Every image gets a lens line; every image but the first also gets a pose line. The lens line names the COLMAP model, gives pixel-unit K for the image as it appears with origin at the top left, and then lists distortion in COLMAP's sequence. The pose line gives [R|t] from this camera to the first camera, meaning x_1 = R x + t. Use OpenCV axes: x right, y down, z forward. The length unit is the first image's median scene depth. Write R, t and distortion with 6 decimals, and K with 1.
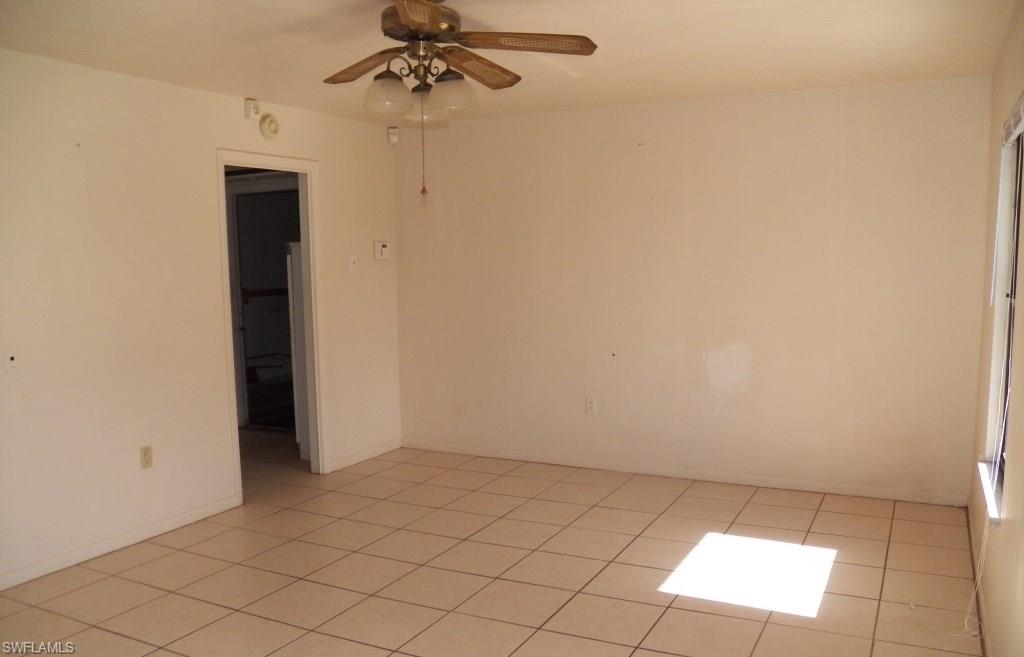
lens RADIAL K [[829.7, 0, 515.3], [0, 829.7, 377.9], [0, 0, 1]] dist [-0.170391, 0.151600]
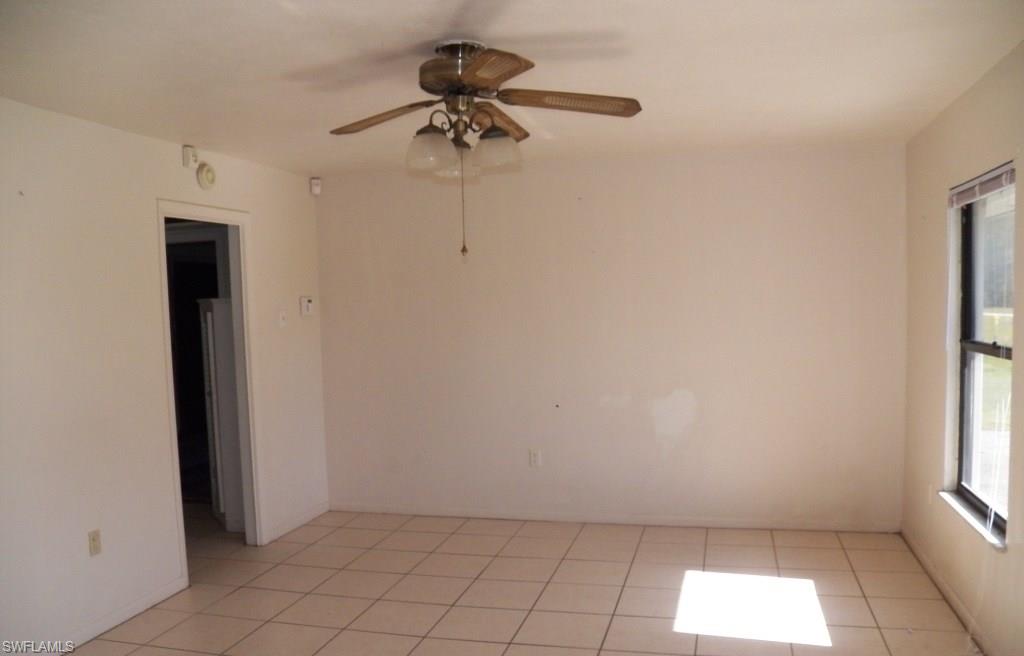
lens RADIAL K [[829.7, 0, 515.3], [0, 829.7, 377.4], [0, 0, 1]] dist [-0.170391, 0.151600]
pose [[0.976721, -0.033174, 0.211932, -0.164360], [0.044778, 0.997735, -0.050190, -0.016564], [-0.209787, 0.058512, 0.975995, 0.030939]]
